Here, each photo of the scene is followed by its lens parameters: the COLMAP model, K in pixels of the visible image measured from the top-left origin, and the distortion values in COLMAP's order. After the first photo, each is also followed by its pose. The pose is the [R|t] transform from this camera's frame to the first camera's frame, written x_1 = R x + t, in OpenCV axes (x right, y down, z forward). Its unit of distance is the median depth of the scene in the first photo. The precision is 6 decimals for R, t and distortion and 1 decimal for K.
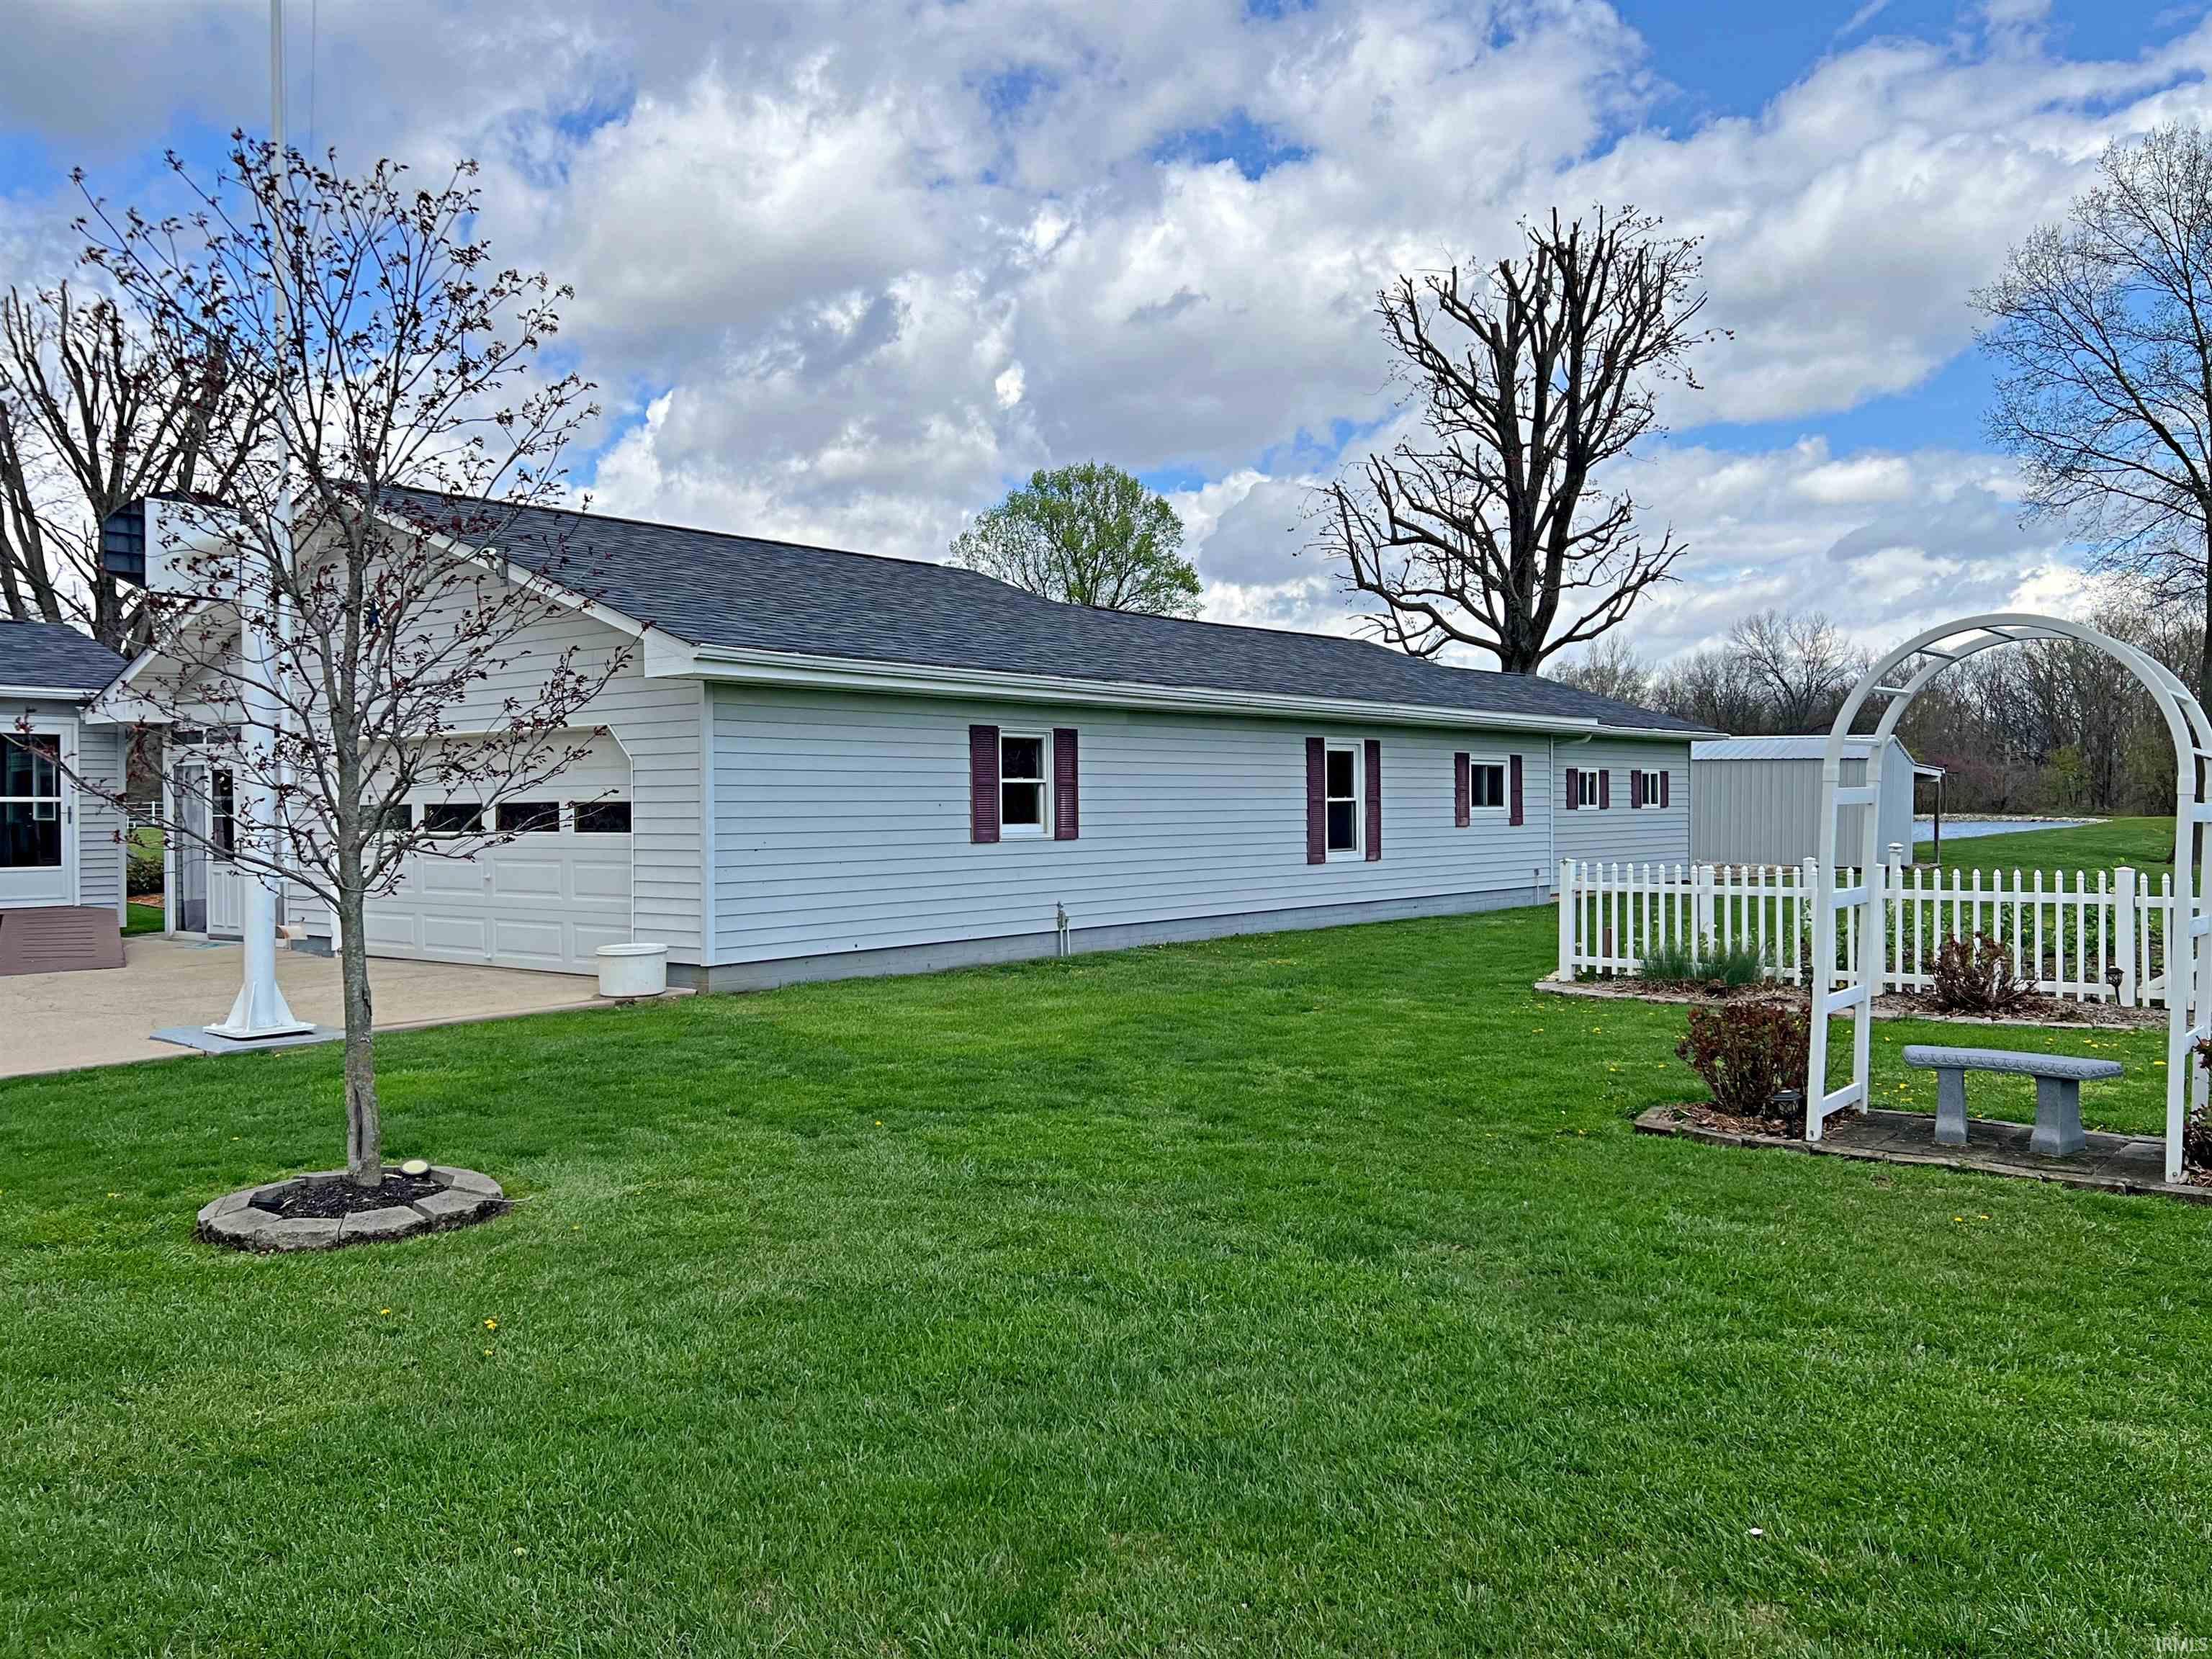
lens RADIAL K [[1691.1, 0, 1110.4], [0, 1691.1, 817.9], [0, 0, 1]] dist [0.030397, -0.022053]
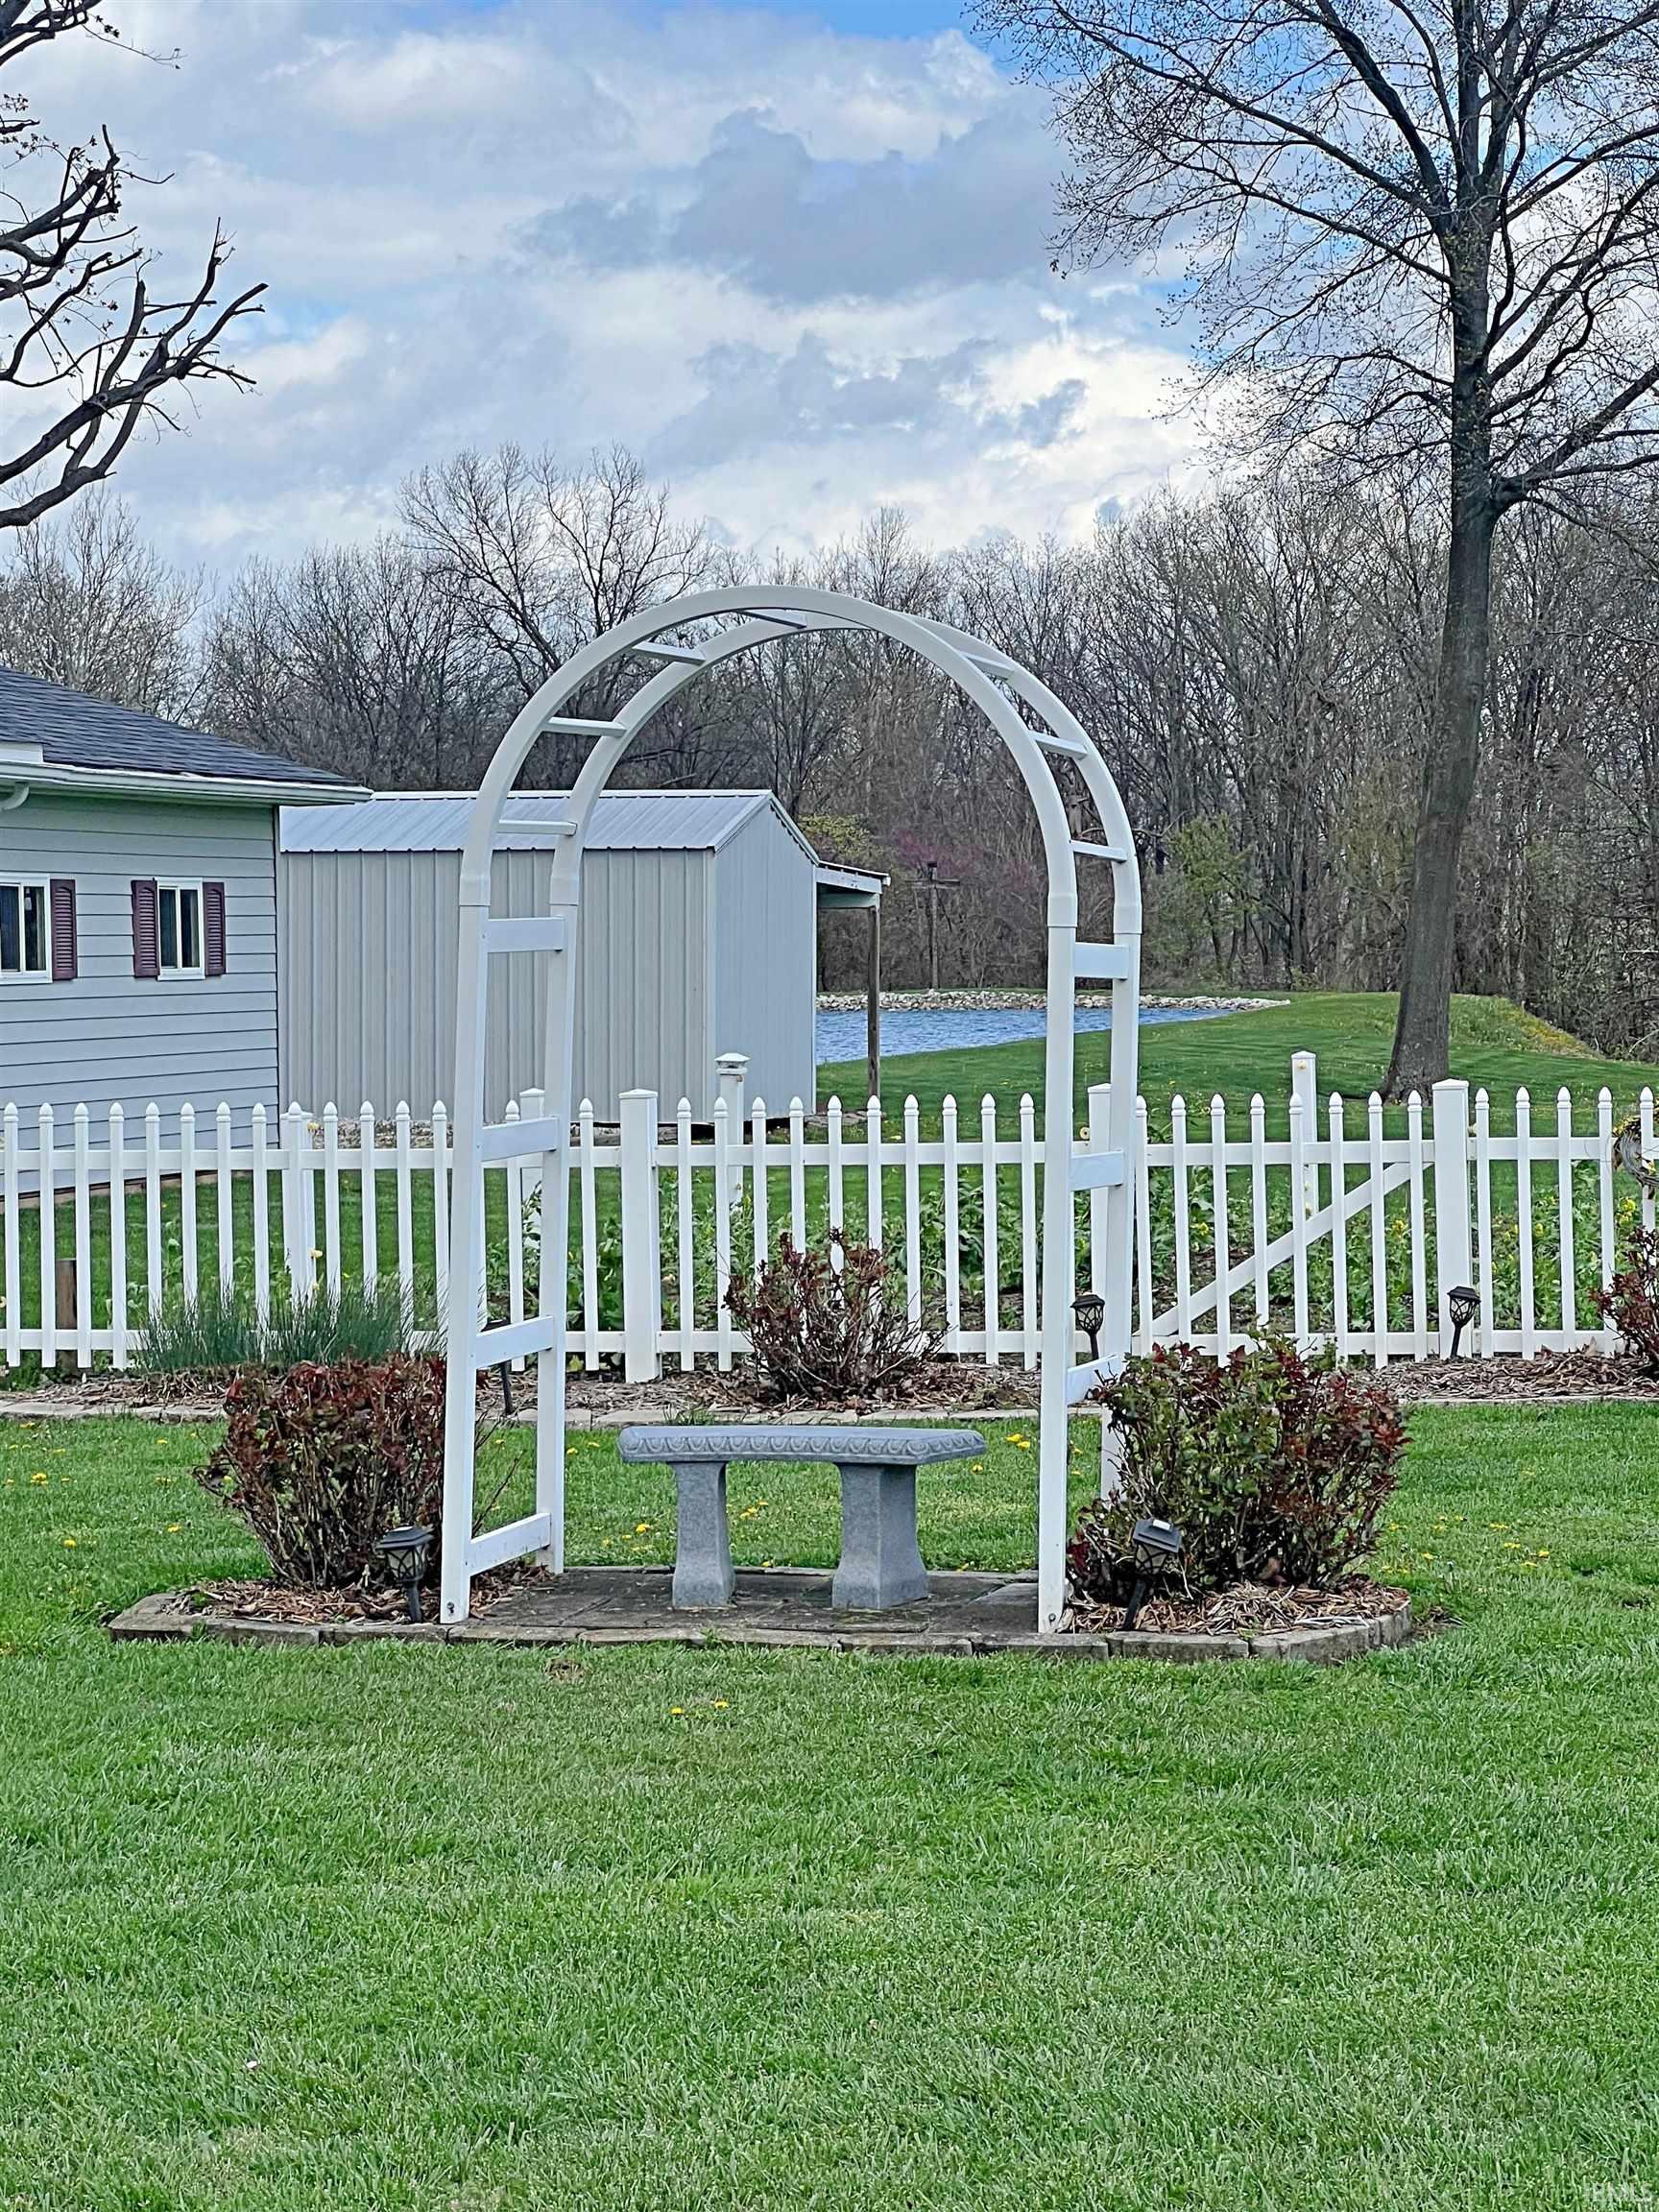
lens RADIAL K [[4851.3, 0, 829.5], [0, 4851.3, 1106.0], [0, 0, 1]] dist [-0.003874, 2.817603]
pose [[0.905612, -0.020187, 0.423626, -0.050159], [0.012331, 0.999698, 0.021279, 0.004837], [-0.423927, -0.014047, 0.905587, -0.191395]]
